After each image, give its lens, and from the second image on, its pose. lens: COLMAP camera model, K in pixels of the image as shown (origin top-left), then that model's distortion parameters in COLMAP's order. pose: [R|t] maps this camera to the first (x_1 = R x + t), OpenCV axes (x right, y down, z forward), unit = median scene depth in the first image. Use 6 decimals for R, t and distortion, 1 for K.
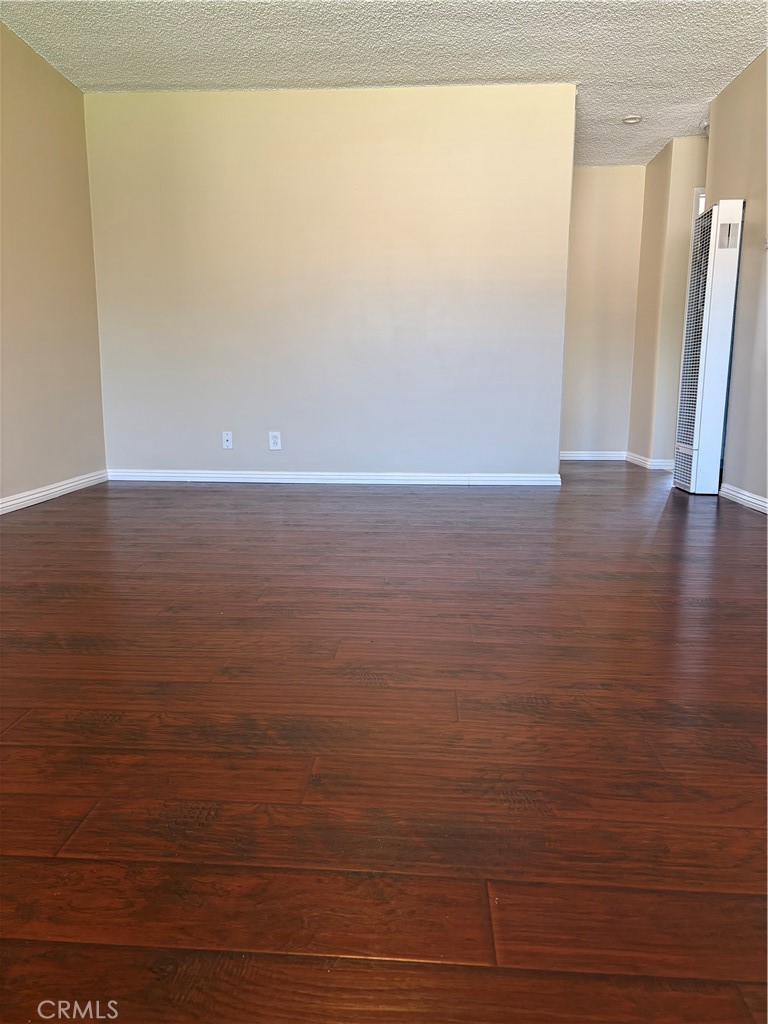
lens RADIAL K [[787.6, 0, 378.7], [0, 787.6, 512.5], [0, 0, 1]] dist [0.043408, 0.000071]
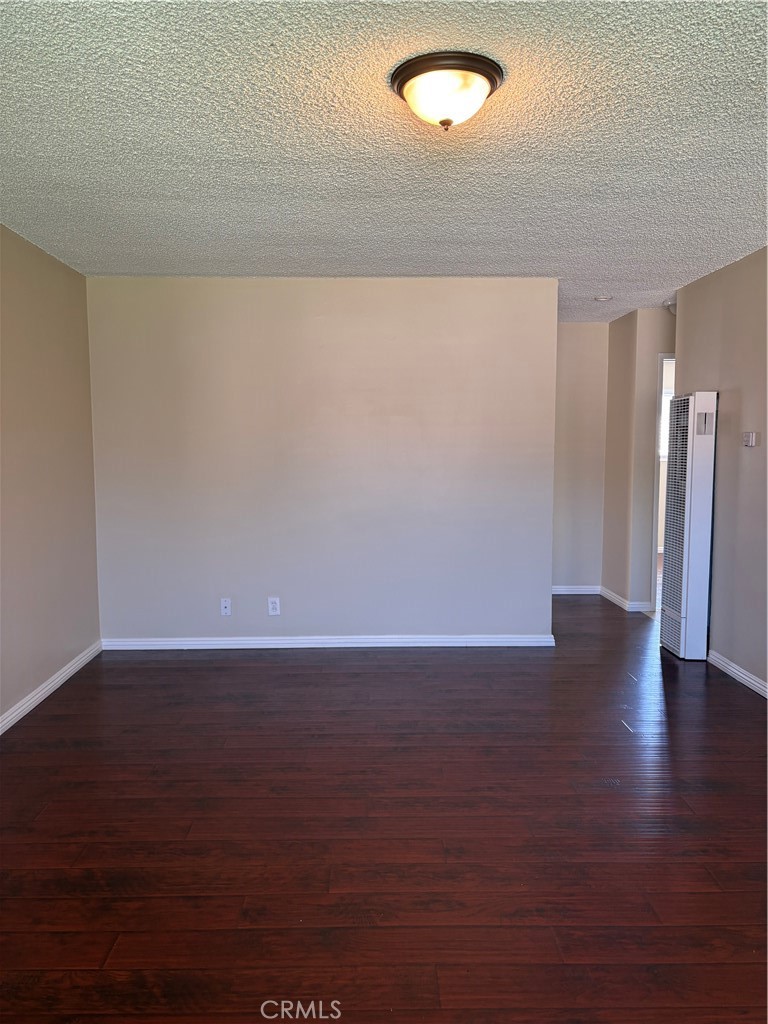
lens RADIAL K [[782.3, 0, 383.1], [0, 782.3, 515.3], [0, 0, 1]] dist [0.076533, -0.088213]
pose [[0.996328, -0.015377, 0.084223, -0.084338], [0.021007, 0.997574, -0.066366, -0.154269], [-0.082998, 0.067892, 0.994234, -0.018610]]
